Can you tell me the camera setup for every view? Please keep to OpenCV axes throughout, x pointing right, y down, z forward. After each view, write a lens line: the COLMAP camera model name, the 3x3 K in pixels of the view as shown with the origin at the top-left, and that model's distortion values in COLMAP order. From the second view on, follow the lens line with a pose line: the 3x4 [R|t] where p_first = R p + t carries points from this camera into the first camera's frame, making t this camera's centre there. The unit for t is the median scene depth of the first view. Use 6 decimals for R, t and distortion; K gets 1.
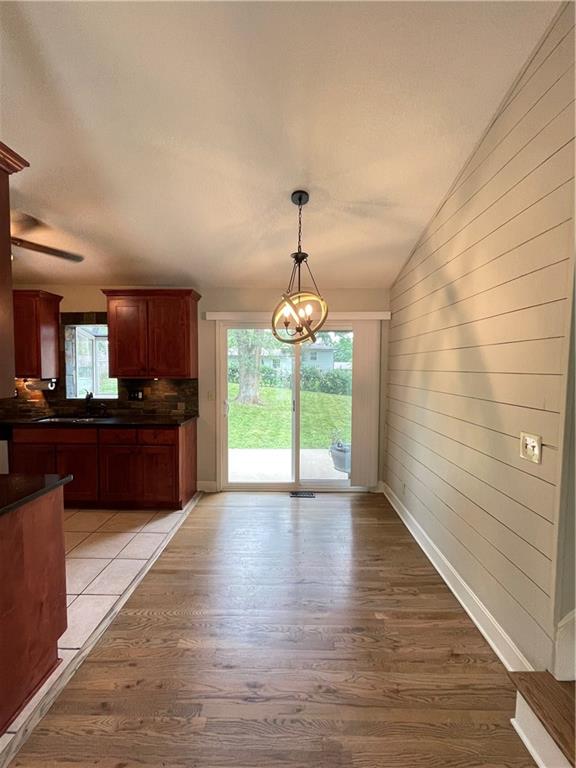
lens RADIAL K [[337.3, 0, 291.1], [0, 337.3, 378.3], [0, 0, 1]] dist [-0.004026, 0.002925]
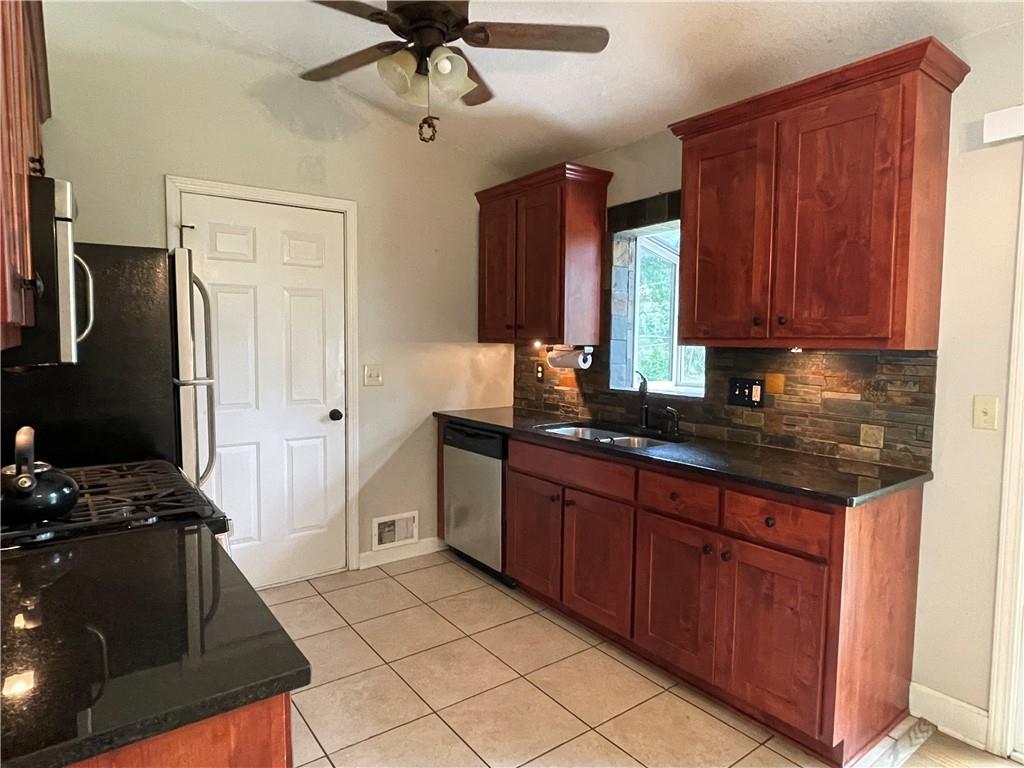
lens RADIAL K [[598.6, 0, 507.7], [0, 598.6, 378.5], [0, 0, 1]] dist [-0.009825, 0.001030]
pose [[0.604838, 0.054510, -0.794481, -0.086685], [-0.031720, 0.998512, 0.044360, 0.013121], [0.795717, -0.001629, 0.605667, 0.384981]]
